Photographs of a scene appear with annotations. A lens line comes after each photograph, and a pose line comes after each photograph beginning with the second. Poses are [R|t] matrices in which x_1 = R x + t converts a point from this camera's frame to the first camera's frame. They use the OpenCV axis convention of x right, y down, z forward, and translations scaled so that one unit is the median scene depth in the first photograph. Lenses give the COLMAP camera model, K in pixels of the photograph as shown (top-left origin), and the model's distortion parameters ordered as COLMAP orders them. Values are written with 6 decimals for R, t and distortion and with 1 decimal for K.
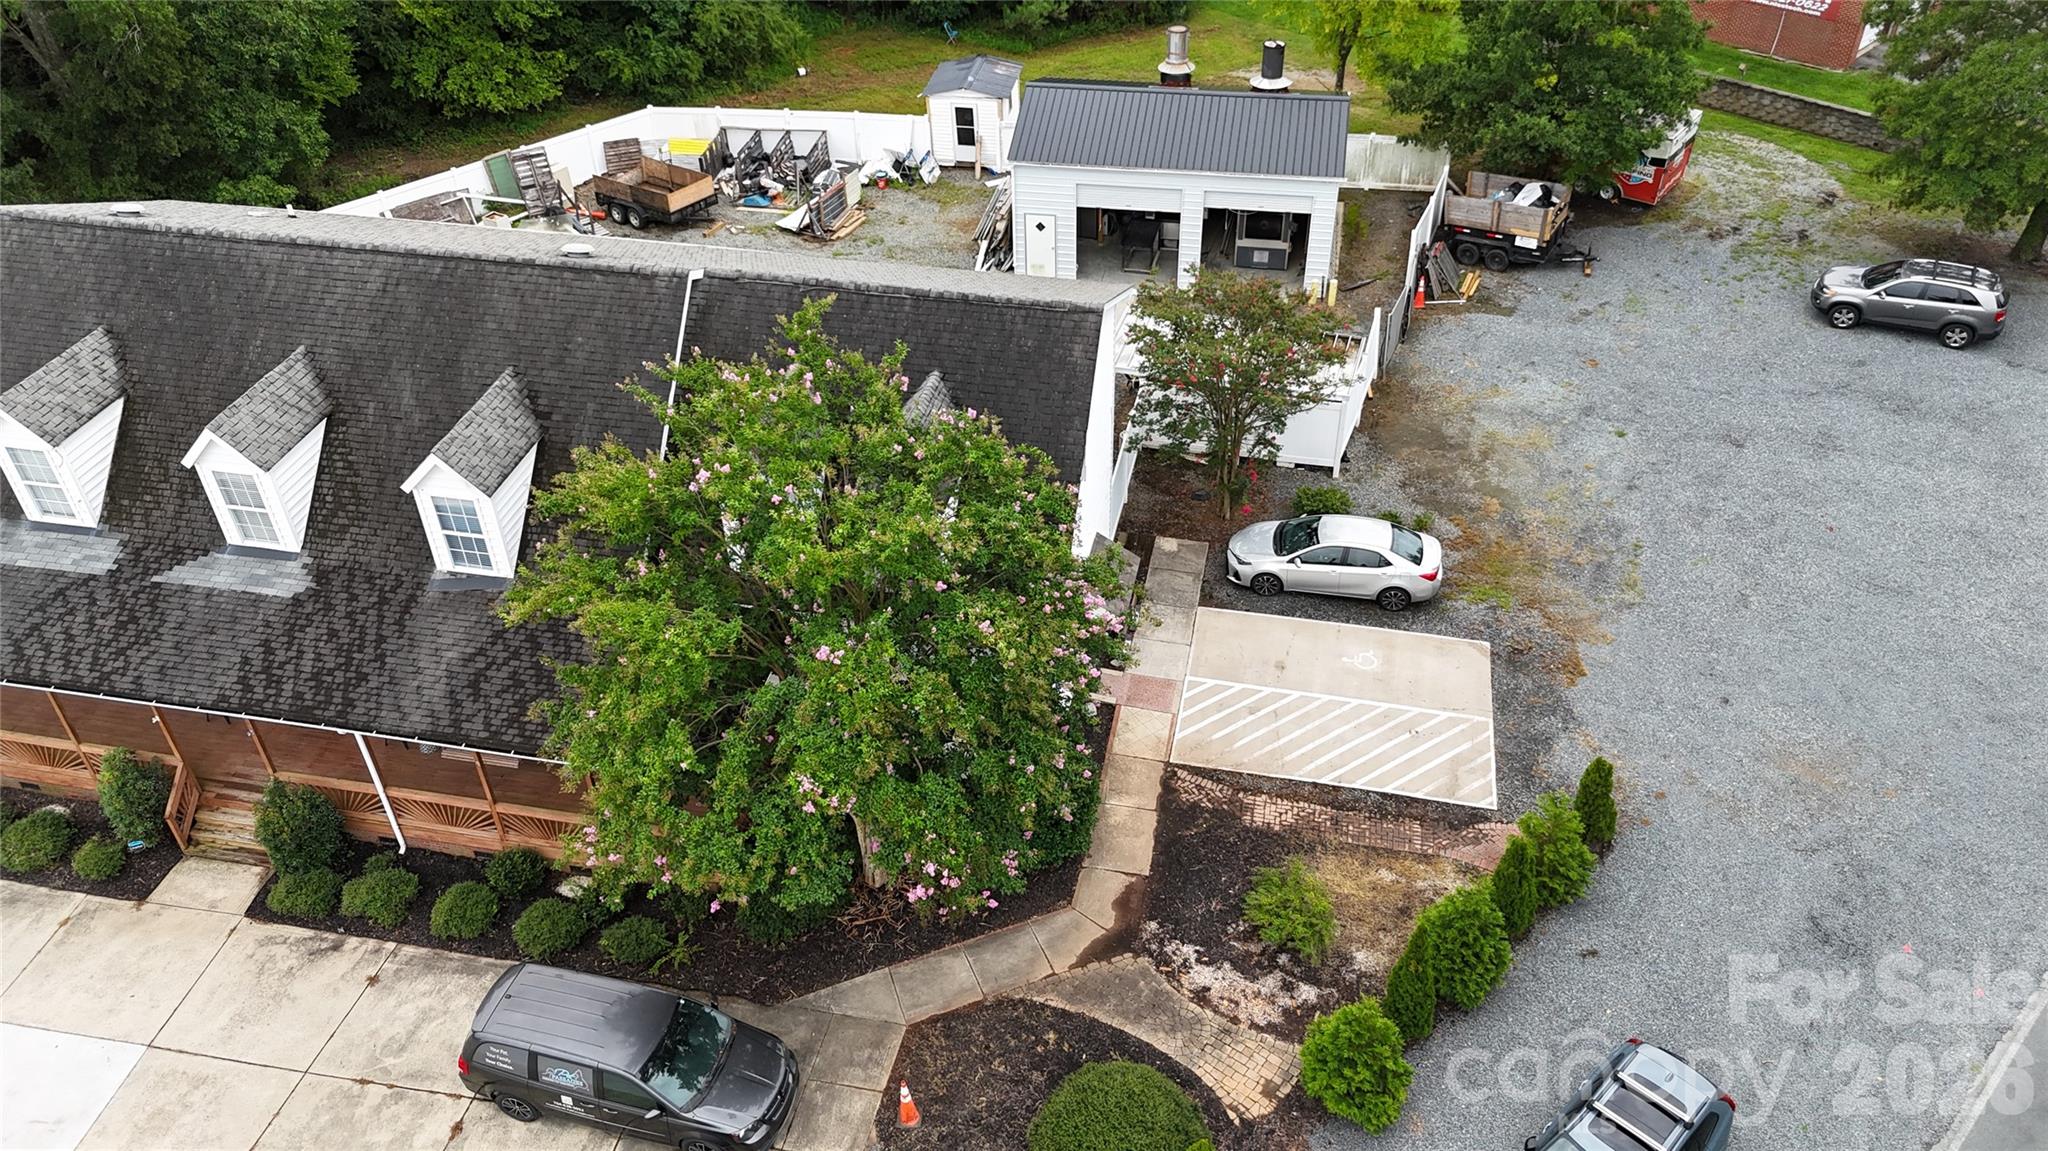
lens RADIAL K [[1508.9, 0, 1037.7], [0, 1508.9, 576.5], [0, 0, 1]] dist [0.081959, -0.085536]
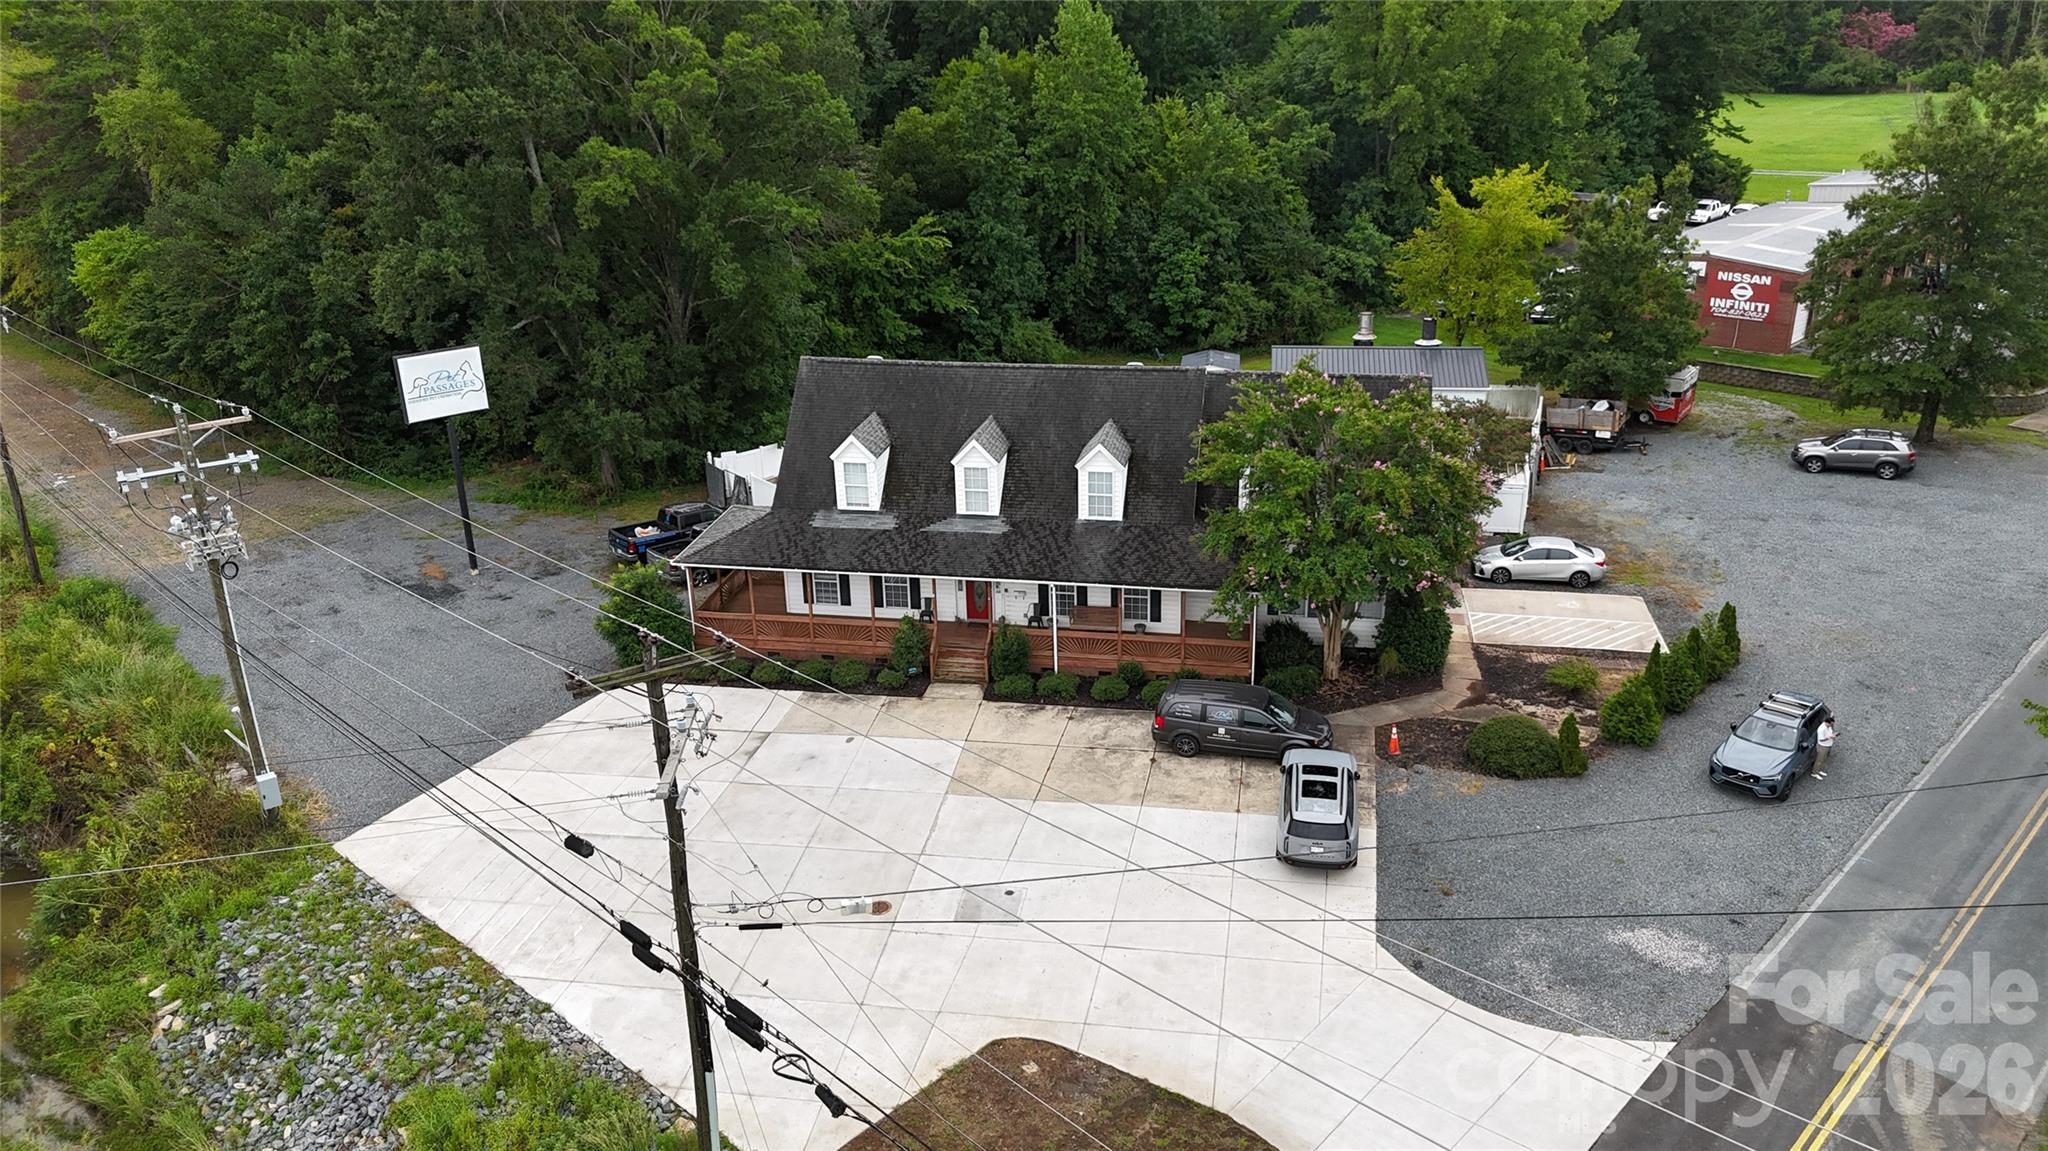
lens RADIAL K [[1508.9, 0, 1037.7], [0, 1508.9, 576.5], [0, 0, 1]] dist [0.081959, -0.085536]
pose [[0.999640, -0.013866, 0.022949, -0.482260], [0.019802, 0.958853, -0.283211, 0.572845], [-0.018078, 0.283564, 0.958783, -0.720685]]
